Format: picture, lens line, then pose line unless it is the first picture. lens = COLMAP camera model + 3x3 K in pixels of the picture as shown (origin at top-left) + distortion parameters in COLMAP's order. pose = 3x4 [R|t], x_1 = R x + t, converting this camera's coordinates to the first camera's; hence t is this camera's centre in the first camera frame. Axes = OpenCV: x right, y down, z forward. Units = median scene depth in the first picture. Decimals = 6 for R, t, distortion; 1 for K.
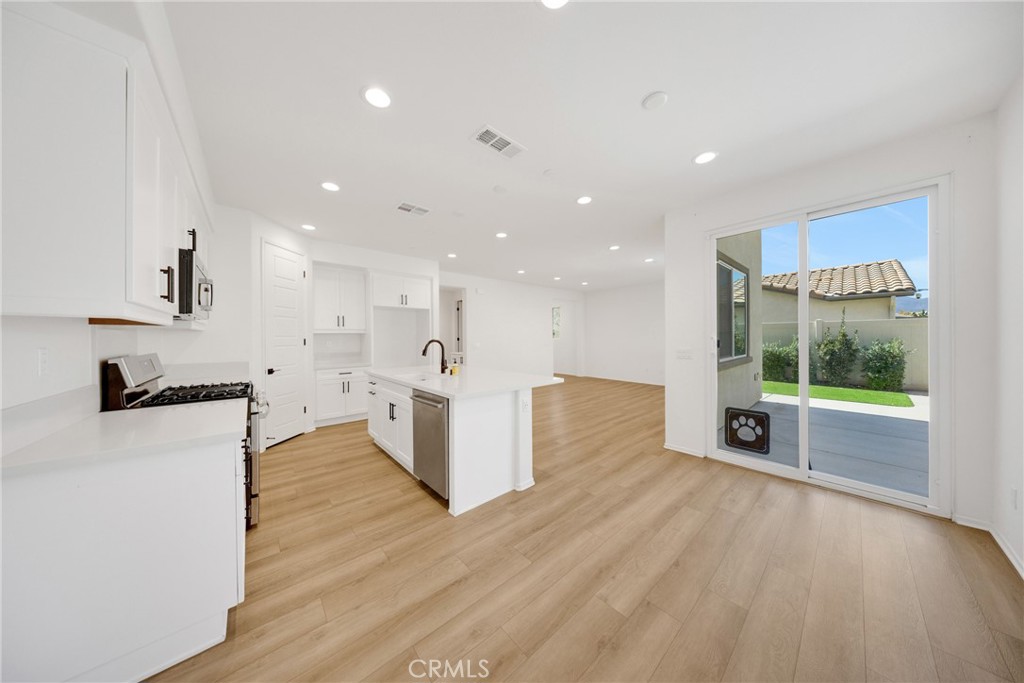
lens RADIAL K [[298.8, 0, 513.1], [0, 298.8, 337.9], [0, 0, 1]] dist [0.009010, -0.000007]
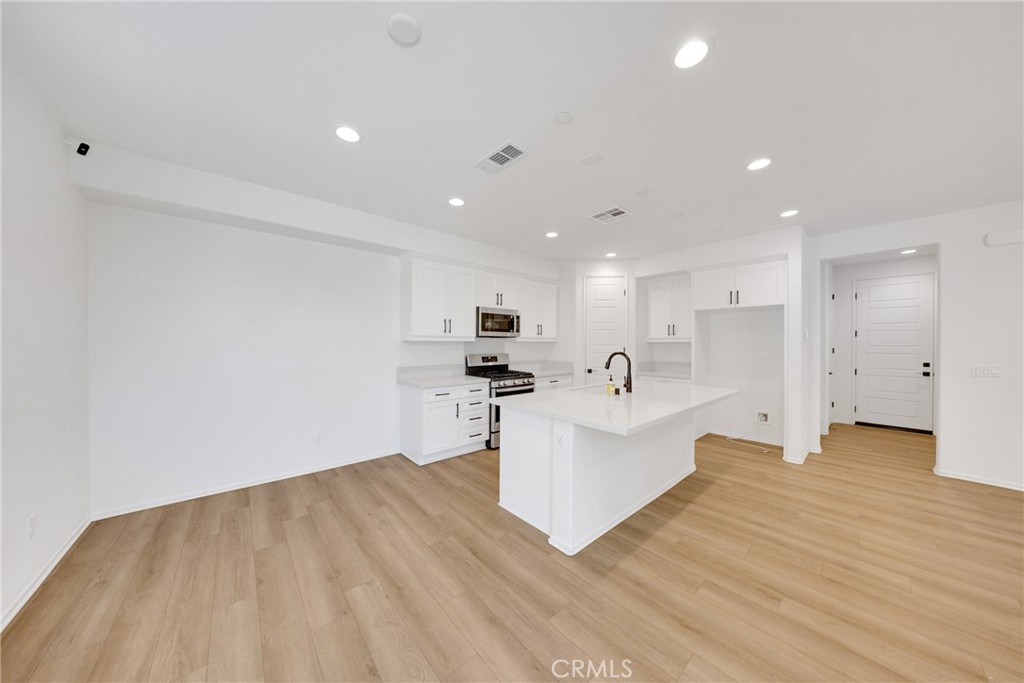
lens RADIAL K [[324.8, 0, 517.3], [0, 324.8, 344.3], [0, 0, 1]] dist [0.011254, -0.000030]
pose [[0.000698, 0.011562, -0.999933, 1.134677], [-0.004609, 0.999923, 0.011559, -0.044032], [0.999989, 0.004600, 0.000751, 1.147918]]
